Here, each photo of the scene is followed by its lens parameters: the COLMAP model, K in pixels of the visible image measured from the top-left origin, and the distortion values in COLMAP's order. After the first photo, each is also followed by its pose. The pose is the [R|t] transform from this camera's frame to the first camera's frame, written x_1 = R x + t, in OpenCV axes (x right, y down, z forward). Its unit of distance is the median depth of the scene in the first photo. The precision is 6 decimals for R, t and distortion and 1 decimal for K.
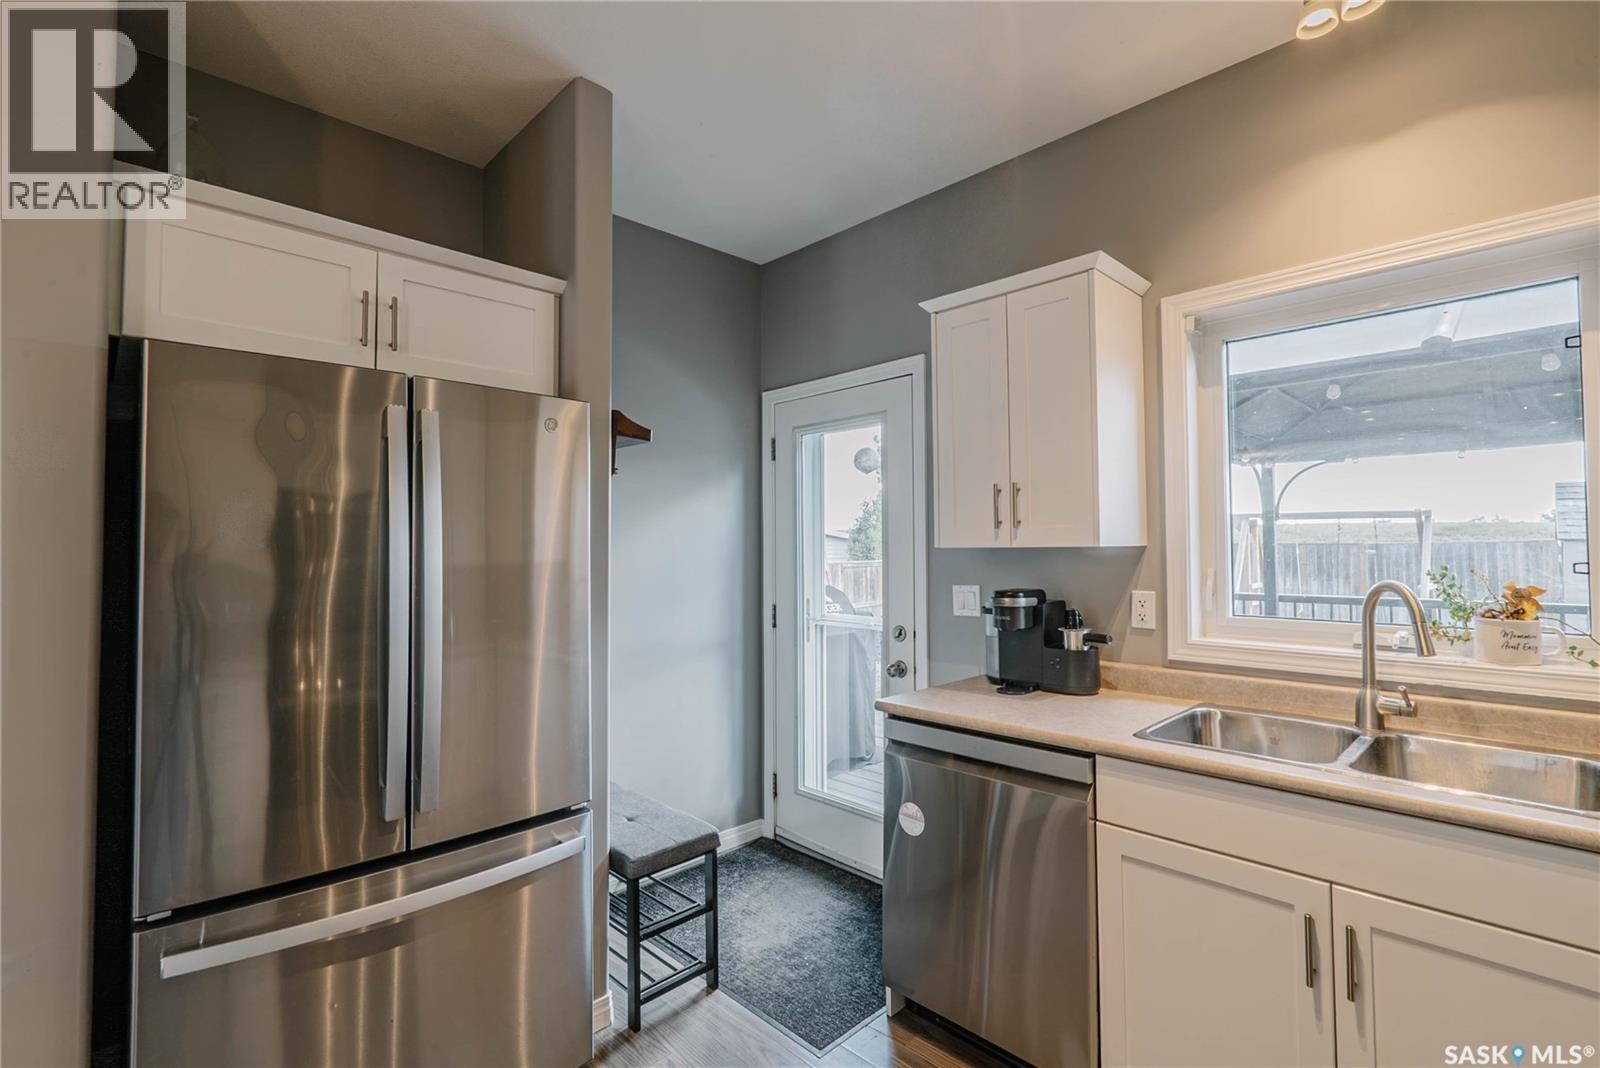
lens RADIAL K [[740.0, 0, 786.5], [0, 740.0, 530.1], [0, 0, 1]] dist [-0.000978, -0.000189]
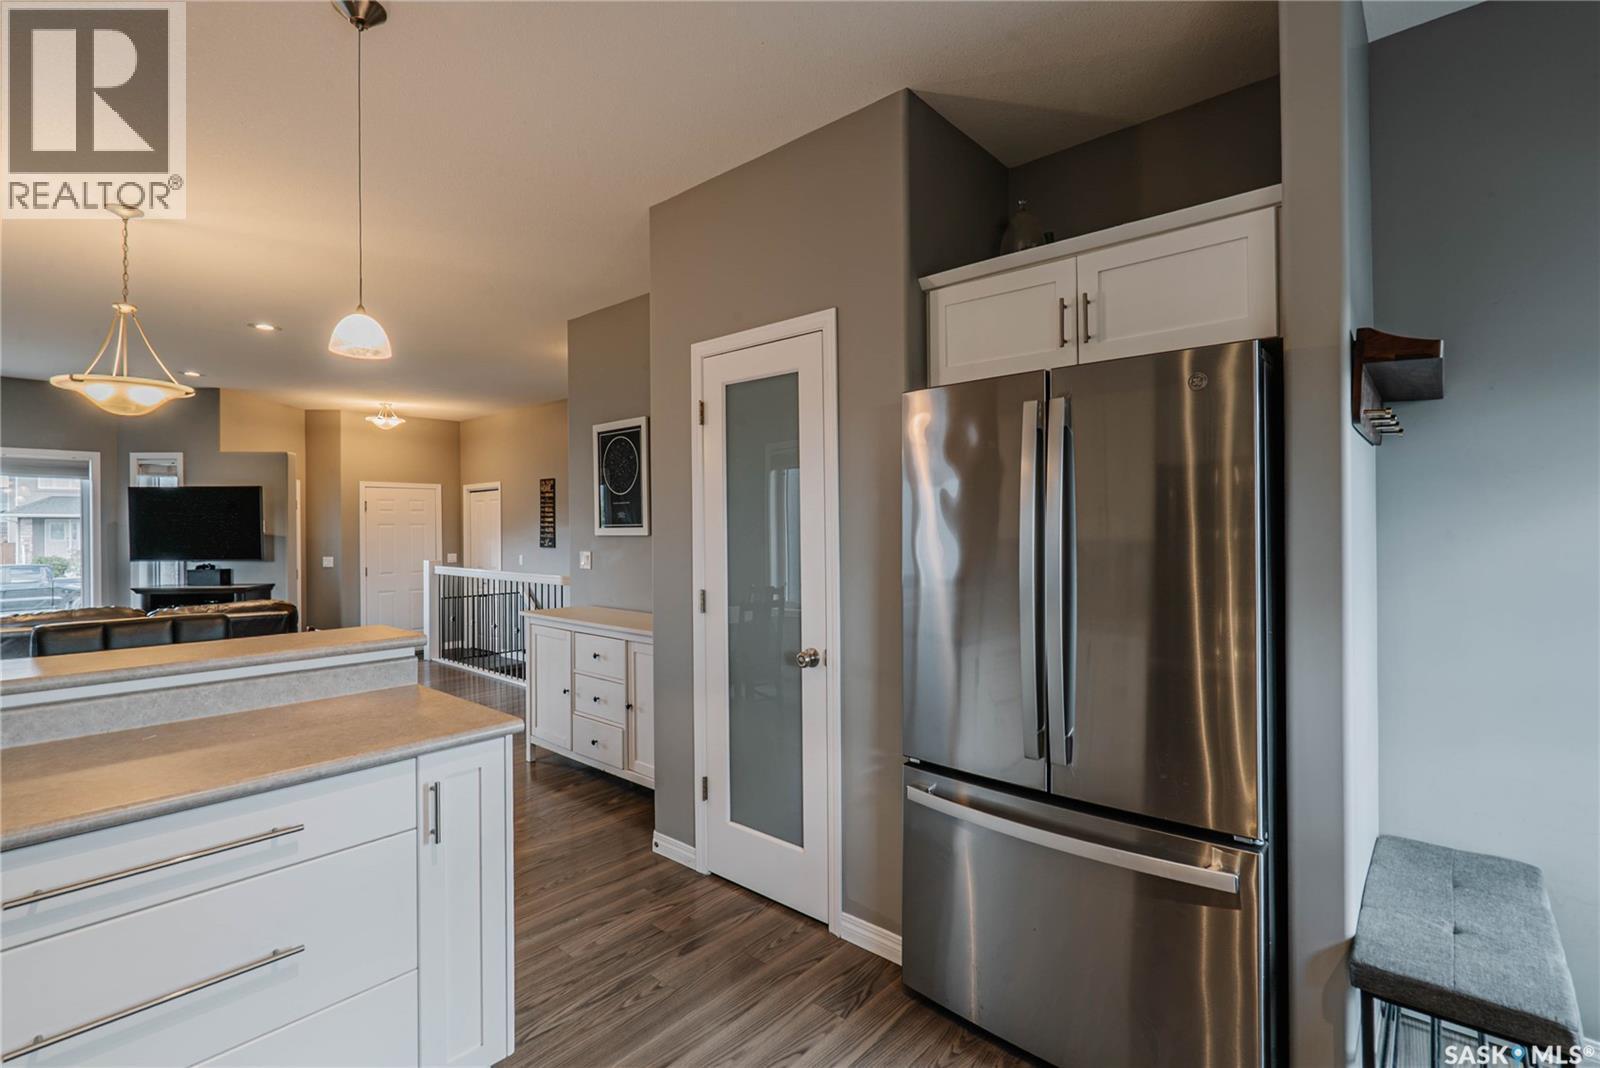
lens RADIAL K [[740.0, 0, 786.5], [0, 740.0, 530.1], [0, 0, 1]] dist [-0.000978, -0.000189]
pose [[0.080630, 0.009902, -0.996695, 0.435917], [0.038567, 0.999171, 0.013046, -0.000600], [0.995998, -0.039491, 0.080182, 0.392482]]
